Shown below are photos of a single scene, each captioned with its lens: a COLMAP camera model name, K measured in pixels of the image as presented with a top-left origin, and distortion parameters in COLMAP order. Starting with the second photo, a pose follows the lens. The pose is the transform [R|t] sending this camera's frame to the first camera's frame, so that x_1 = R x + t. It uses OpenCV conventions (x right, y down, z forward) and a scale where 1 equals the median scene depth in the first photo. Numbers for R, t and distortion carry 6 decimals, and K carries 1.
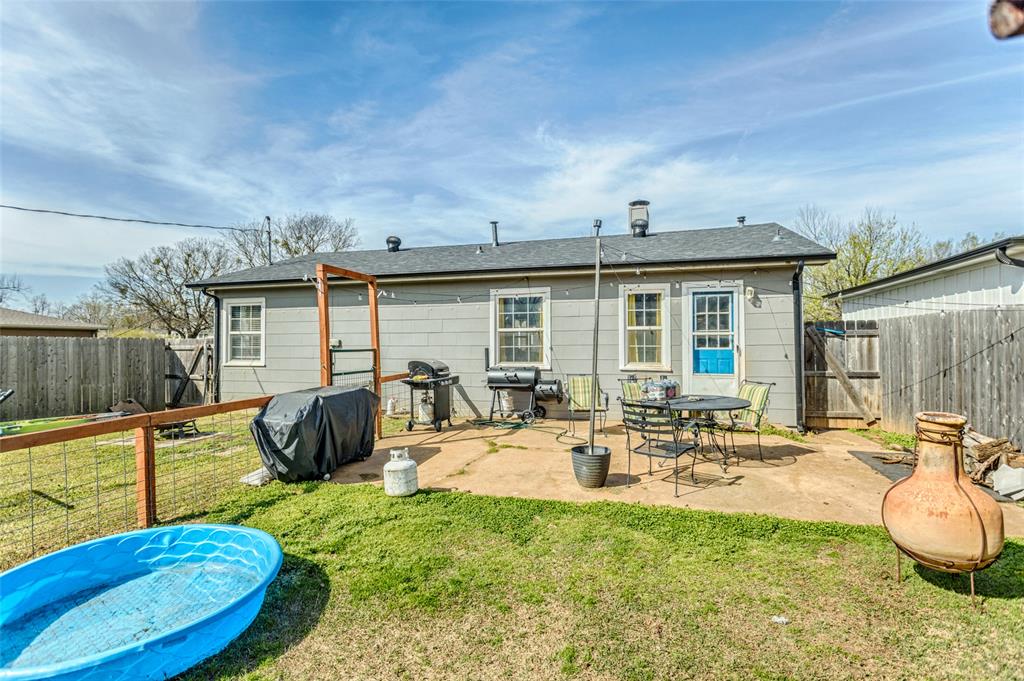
lens RADIAL K [[510.3, 0, 510.7], [0, 510.3, 342.7], [0, 0, 1]] dist [-0.008680, 0.003413]
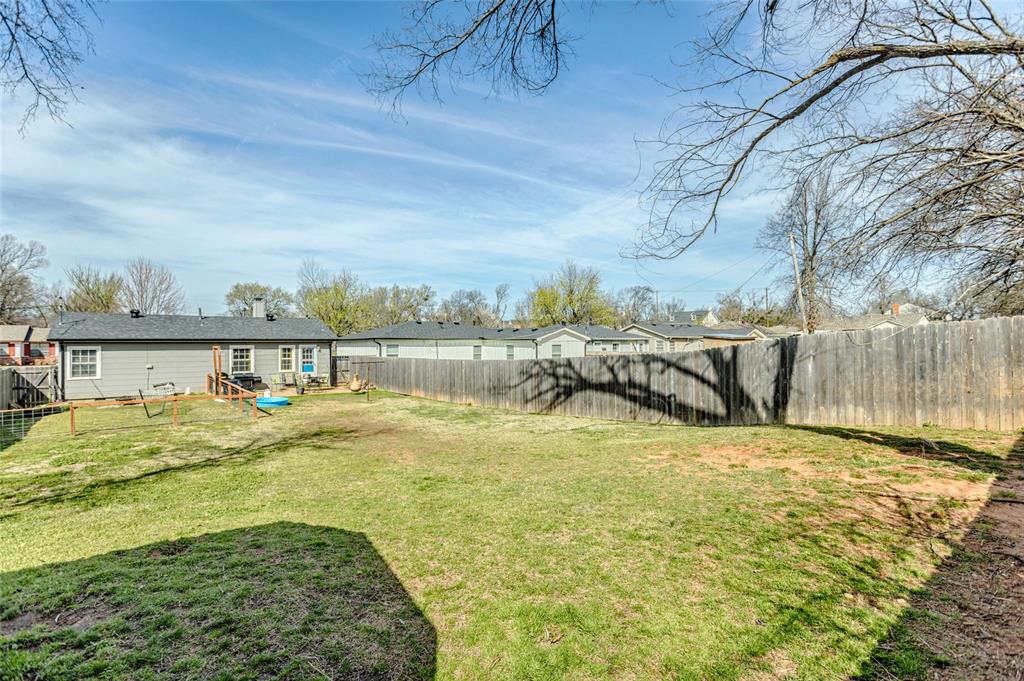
lens RADIAL K [[510.3, 0, 511.5], [0, 510.3, 343.3], [0, 0, 1]] dist [-0.008680, 0.003413]
pose [[0.603594, -0.001828, 0.797290, -1.432959], [0.003259, 0.999995, -0.000175, -0.120424], [-0.797285, 0.002704, 0.603597, -2.053098]]
